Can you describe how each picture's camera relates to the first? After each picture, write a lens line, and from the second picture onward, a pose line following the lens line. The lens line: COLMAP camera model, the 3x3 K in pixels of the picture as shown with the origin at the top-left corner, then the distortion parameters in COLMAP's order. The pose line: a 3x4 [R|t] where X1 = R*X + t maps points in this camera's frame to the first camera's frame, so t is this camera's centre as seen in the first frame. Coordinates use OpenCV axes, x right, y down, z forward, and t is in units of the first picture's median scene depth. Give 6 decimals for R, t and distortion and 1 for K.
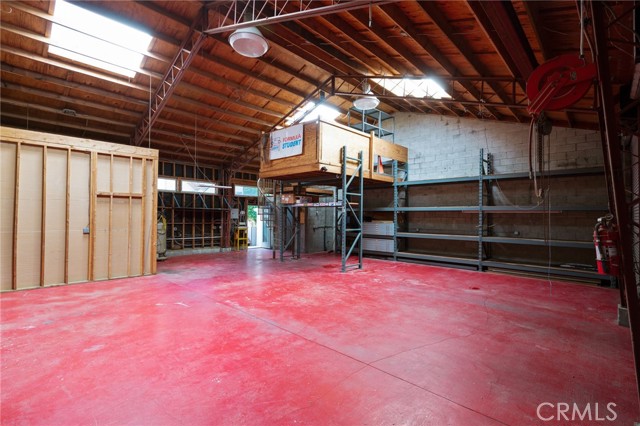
lens RADIAL K [[297.6, 0, 316.5], [0, 297.6, 214.3], [0, 0, 1]] dist [0.002992, -0.000510]
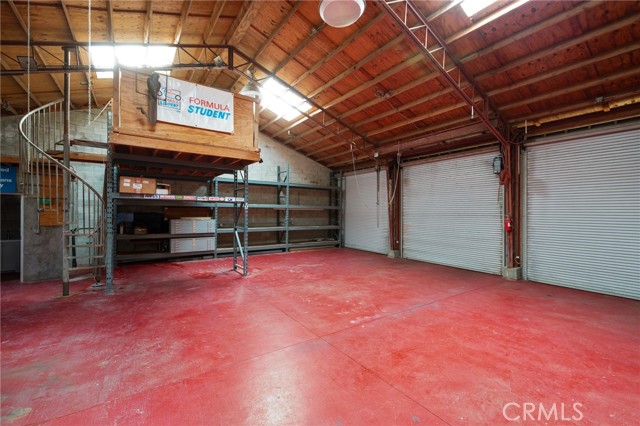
lens RADIAL K [[276.7, 0, 316.7], [0, 276.7, 214.1], [0, 0, 1]] dist [-0.001199, -0.001143]
pose [[0.198614, -0.015009, 0.979963, -1.083064], [-0.010431, 0.999794, 0.017426, -0.013423], [-0.980022, -0.013683, 0.198417, 0.981775]]
